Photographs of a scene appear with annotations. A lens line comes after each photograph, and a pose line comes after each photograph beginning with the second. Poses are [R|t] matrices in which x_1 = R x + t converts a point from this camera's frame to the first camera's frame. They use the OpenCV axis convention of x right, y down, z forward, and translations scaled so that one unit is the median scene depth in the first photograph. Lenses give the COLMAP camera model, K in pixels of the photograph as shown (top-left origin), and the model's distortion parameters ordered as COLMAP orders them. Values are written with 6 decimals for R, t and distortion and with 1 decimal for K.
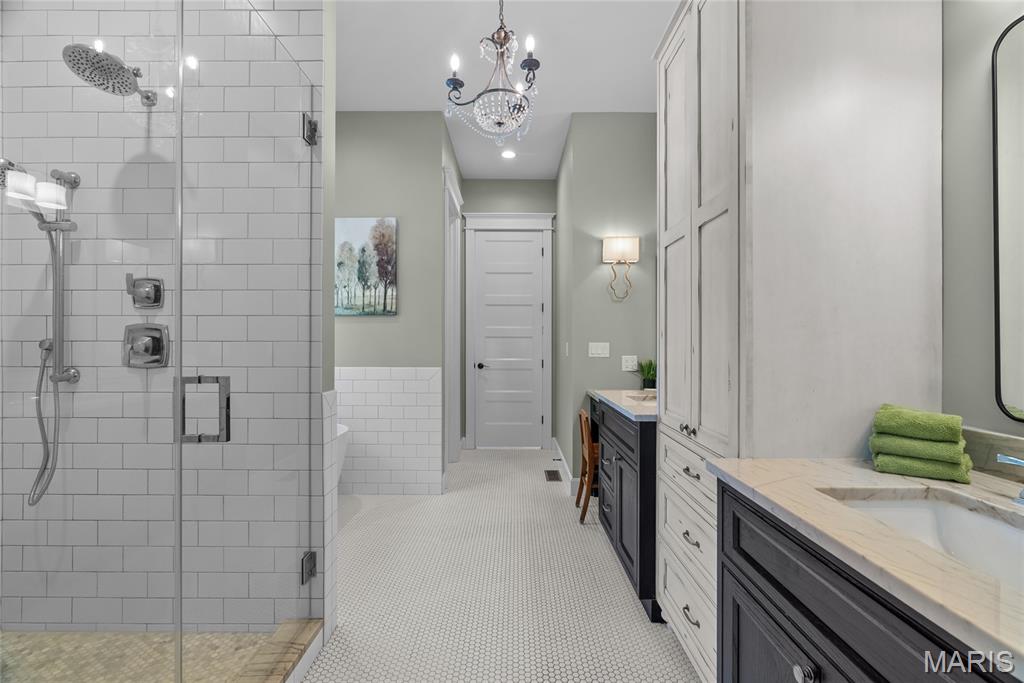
lens RADIAL K [[471.9, 0, 517.9], [0, 471.9, 339.7], [0, 0, 1]] dist [-0.008094, 0.004728]
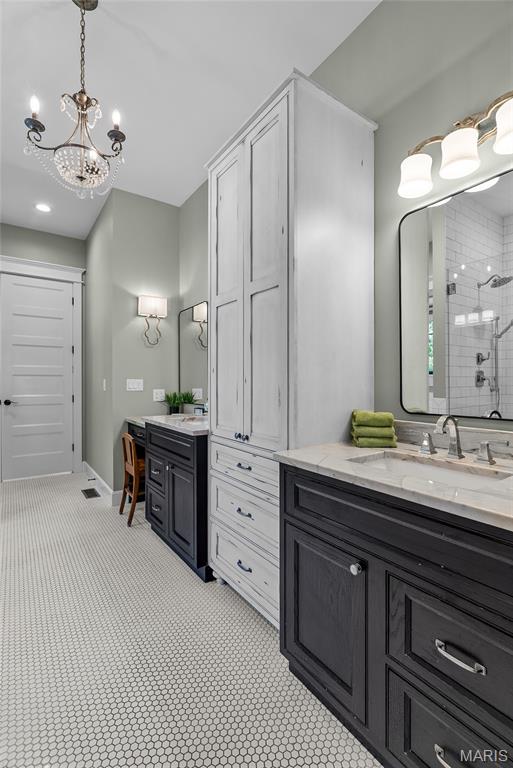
lens RADIAL K [[353.9, 0, 273.0], [0, 353.9, 381.1], [0, 0, 1]] dist [-0.008094, 0.004728]
pose [[0.817146, -0.004476, 0.576414, -0.146957], [0.001567, 0.999983, 0.005543, 0.014001], [-0.576429, -0.003626, 0.817139, 0.059284]]
